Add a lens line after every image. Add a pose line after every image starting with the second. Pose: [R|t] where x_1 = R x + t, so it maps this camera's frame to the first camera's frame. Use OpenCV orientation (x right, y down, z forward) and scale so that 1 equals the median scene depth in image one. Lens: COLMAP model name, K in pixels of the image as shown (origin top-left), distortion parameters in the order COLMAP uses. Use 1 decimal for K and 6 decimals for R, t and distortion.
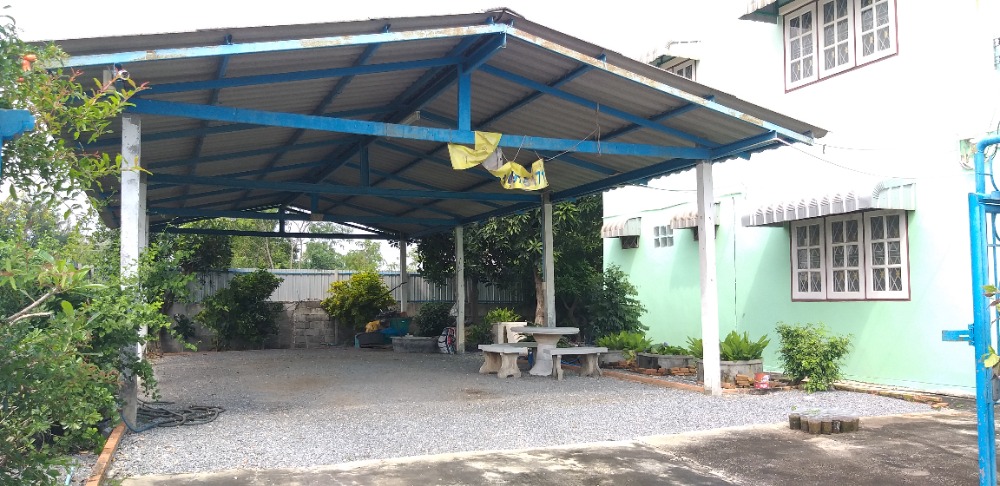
lens RADIAL K [[783.4, 0, 500.0], [0, 783.4, 243.0], [0, 0, 1]] dist [0.115033, -0.221649]
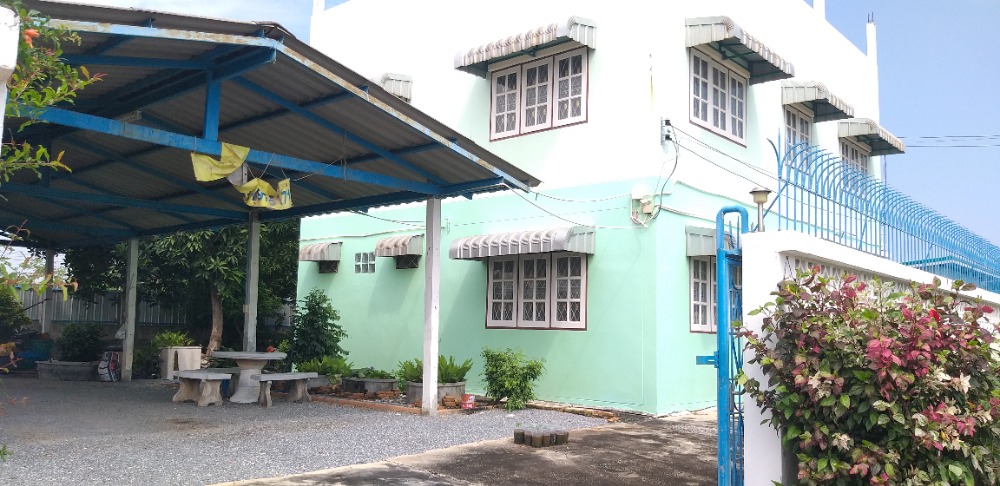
lens RADIAL K [[783.4, 0, 500.0], [0, 783.4, 243.0], [0, 0, 1]] dist [0.115033, -0.221649]
pose [[0.901444, 0.068346, 0.427466, -0.098450], [-0.054830, 0.997532, -0.043866, 0.001135], [-0.429409, 0.016105, 0.902967, -0.001146]]
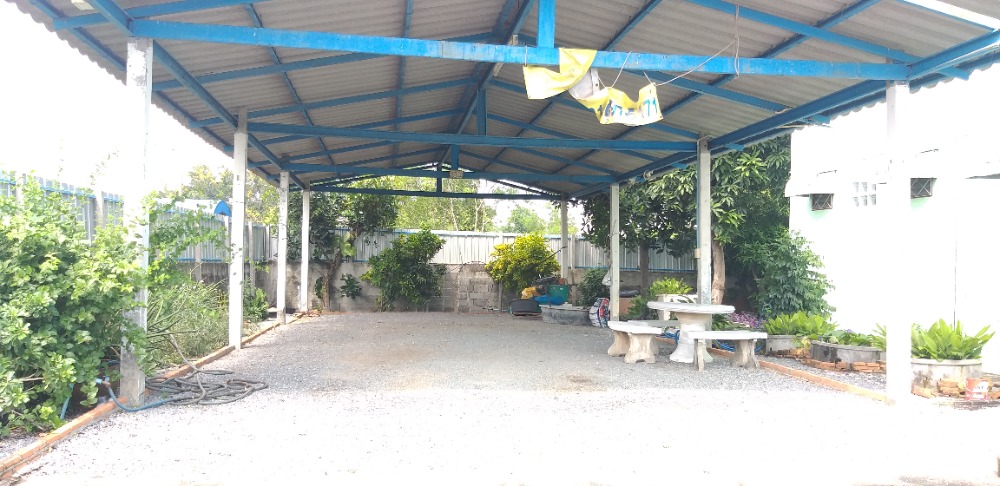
lens RADIAL K [[783.4, 0, 500.0], [0, 783.4, 243.0], [0, 0, 1]] dist [0.115033, -0.221649]
pose [[0.963988, 0.018721, -0.265285, 0.091566], [-0.007206, 0.998992, 0.044315, 0.010849], [0.265847, -0.040807, 0.963151, 0.177382]]
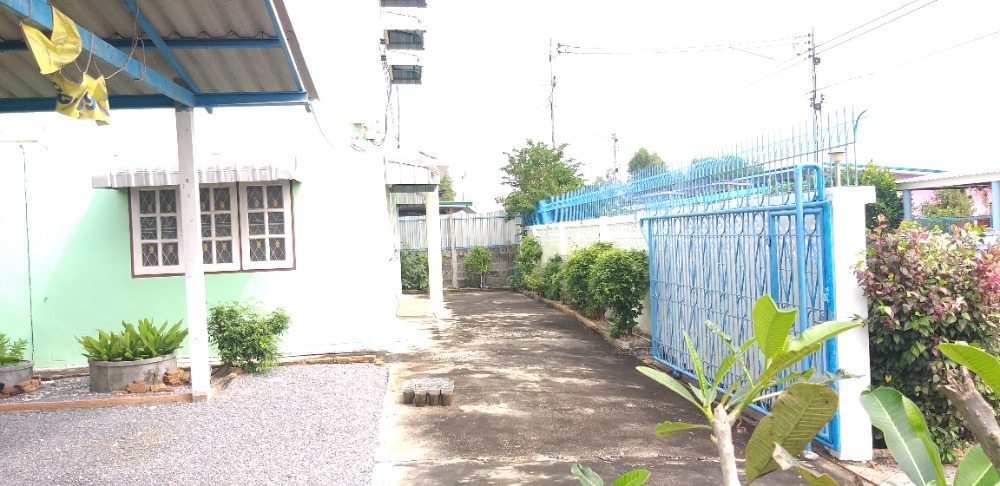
lens RADIAL K [[783.4, 0, 500.0], [0, 783.4, 243.0], [0, 0, 1]] dist [0.115033, -0.221649]
pose [[0.301399, -0.019840, 0.953292, -0.344799], [-0.027631, 0.999182, 0.029531, 0.000331], [-0.953098, -0.035241, 0.300604, 0.402216]]
